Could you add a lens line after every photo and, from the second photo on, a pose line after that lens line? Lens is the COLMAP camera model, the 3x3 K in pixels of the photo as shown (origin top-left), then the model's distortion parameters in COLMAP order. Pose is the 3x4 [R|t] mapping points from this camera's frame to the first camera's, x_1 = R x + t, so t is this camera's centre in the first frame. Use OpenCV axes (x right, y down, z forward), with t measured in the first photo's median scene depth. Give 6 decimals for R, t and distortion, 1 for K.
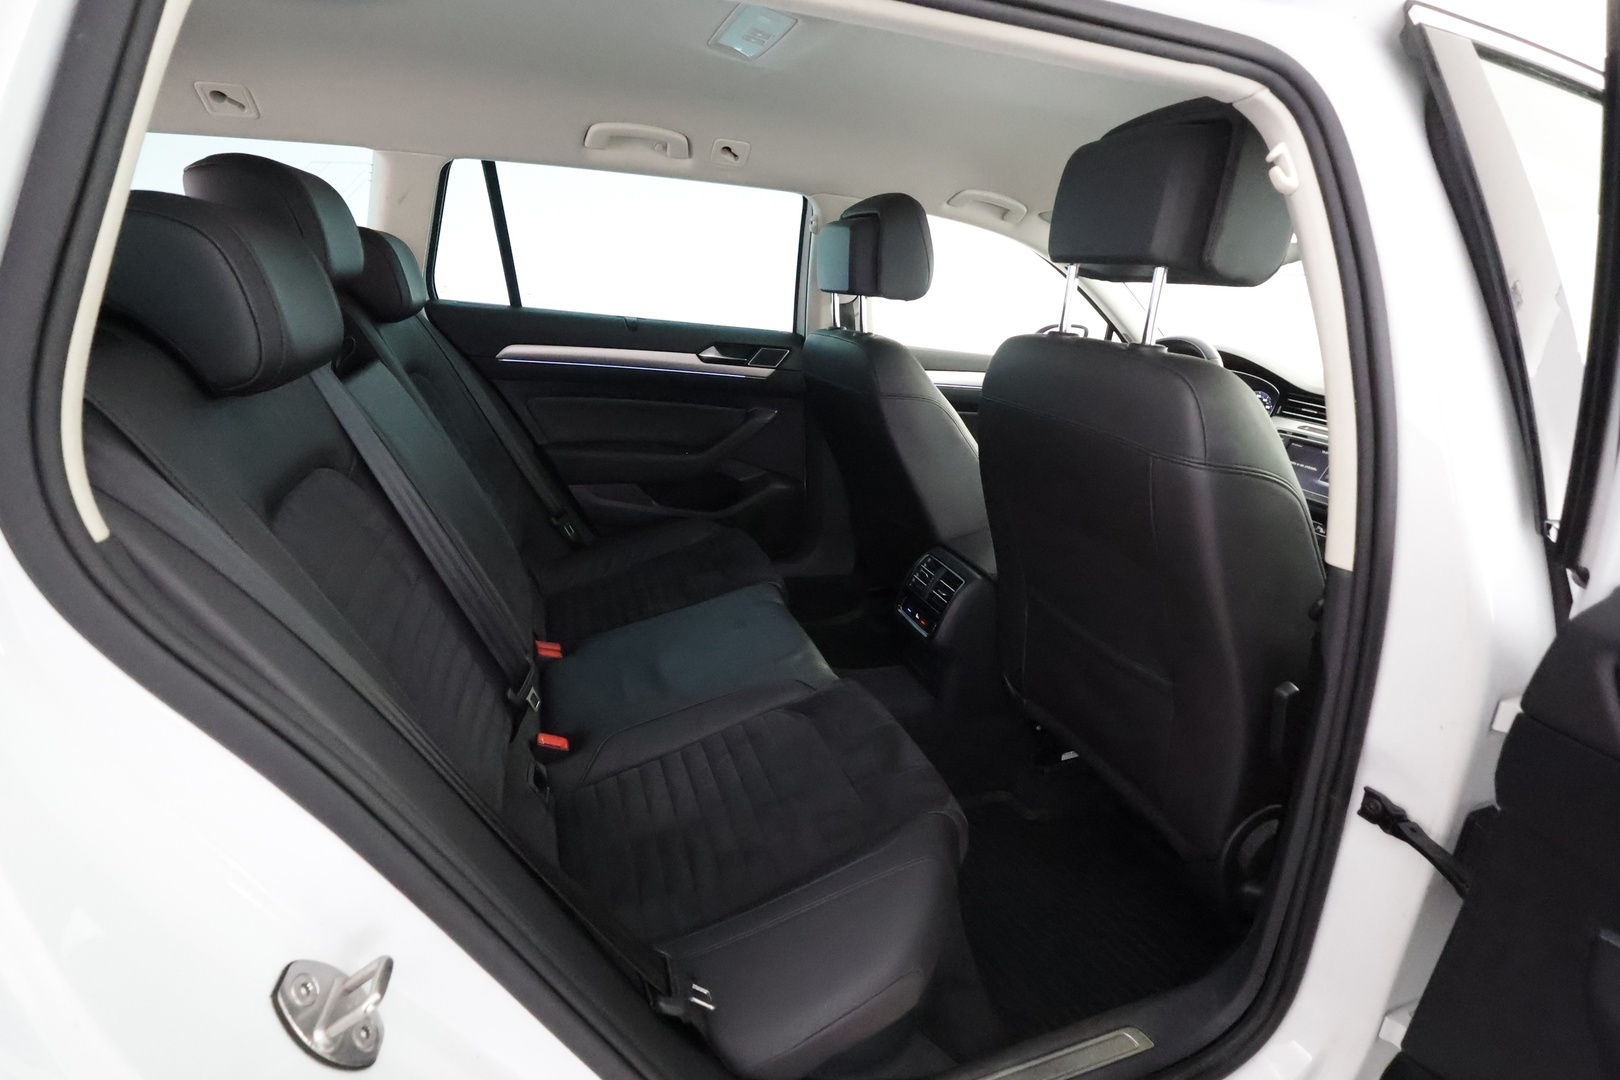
lens RADIAL K [[745.8, 0, 825.4], [0, 745.8, 539.3], [0, 0, 1]] dist [-0.005478, 0.001924]
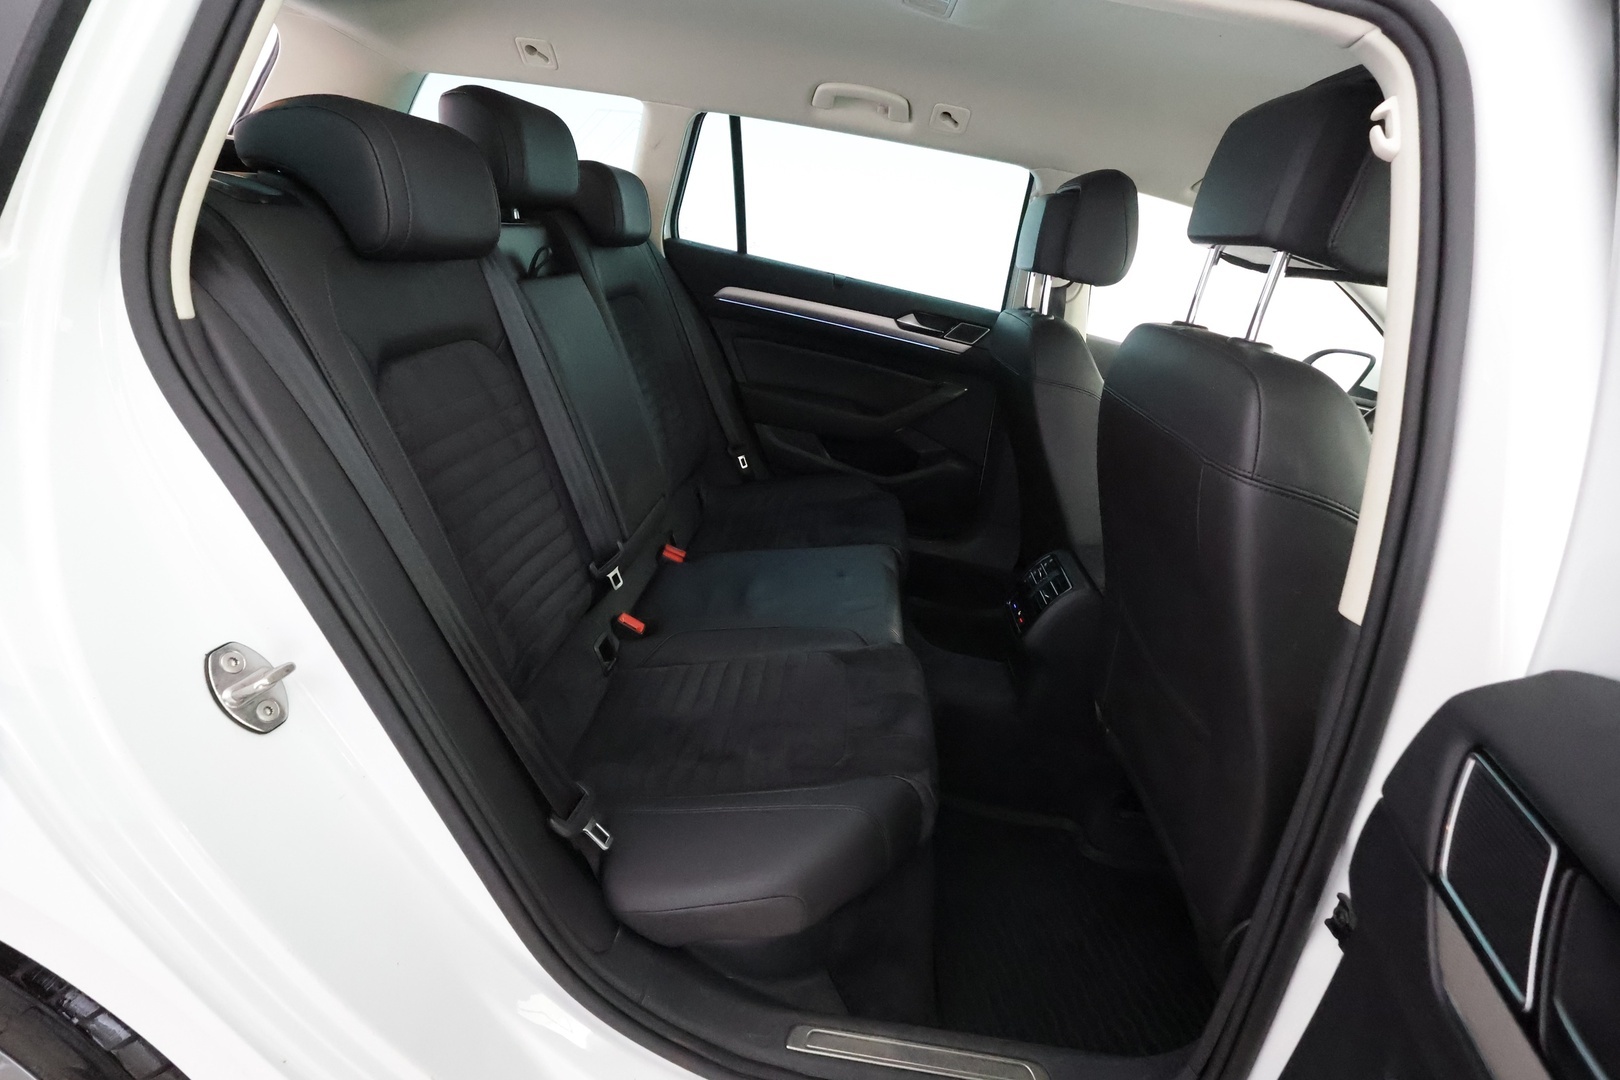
lens RADIAL K [[745.8, 0, 817.8], [0, 745.8, 540.9], [0, 0, 1]] dist [-0.005478, 0.001924]
pose [[0.917029, 0.228289, -0.327019, 0.164448], [-0.222015, 0.973380, 0.056931, 0.014827], [0.331311, 0.020395, 0.943301, 0.010944]]
